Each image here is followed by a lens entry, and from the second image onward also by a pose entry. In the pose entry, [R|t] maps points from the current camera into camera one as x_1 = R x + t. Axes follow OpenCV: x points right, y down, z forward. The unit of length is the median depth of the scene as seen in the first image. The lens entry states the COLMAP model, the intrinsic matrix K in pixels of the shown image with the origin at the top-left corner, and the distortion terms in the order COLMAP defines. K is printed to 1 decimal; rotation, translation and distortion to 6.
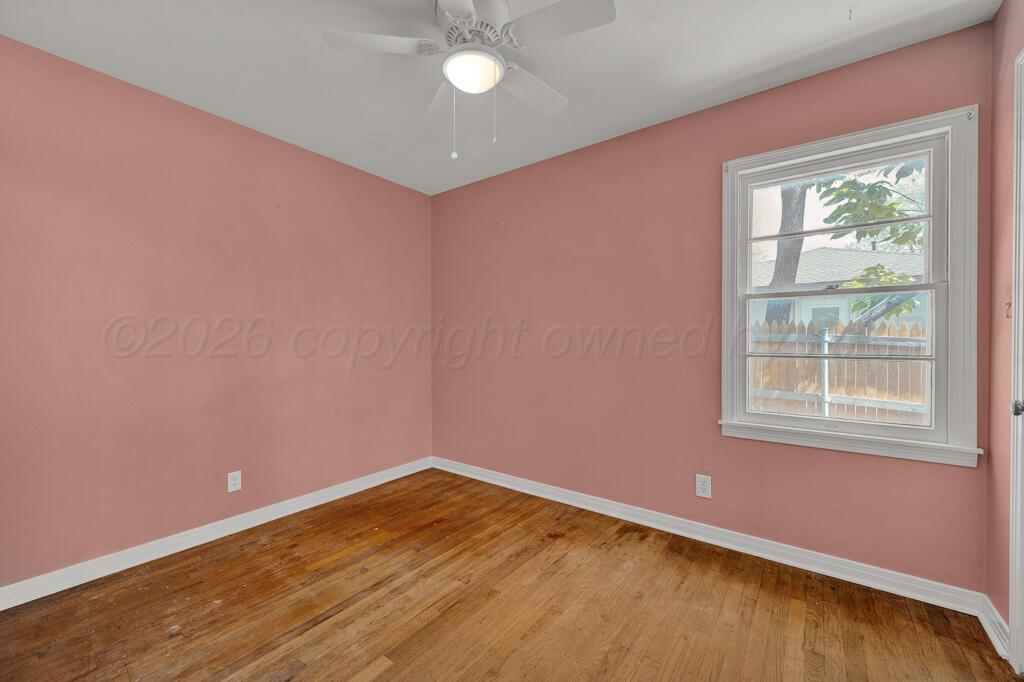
lens RADIAL K [[408.0, 0, 520.2], [0, 408.0, 339.0], [0, 0, 1]] dist [0.001775, -0.000052]
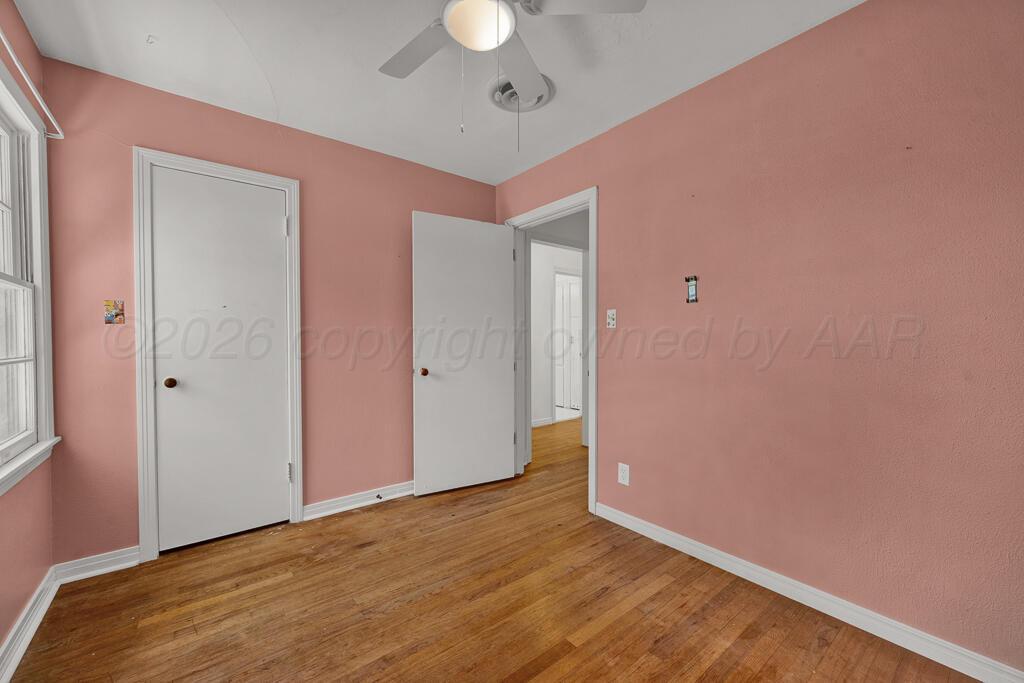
lens RADIAL K [[408.0, 0, 516.8], [0, 408.0, 344.6], [0, 0, 1]] dist [0.001775, -0.000052]
pose [[-0.961816, 0.001467, 0.273693, -0.419343], [0.004861, 0.999919, 0.011724, 0.008123], [-0.273654, 0.012607, -0.961746, 1.793591]]
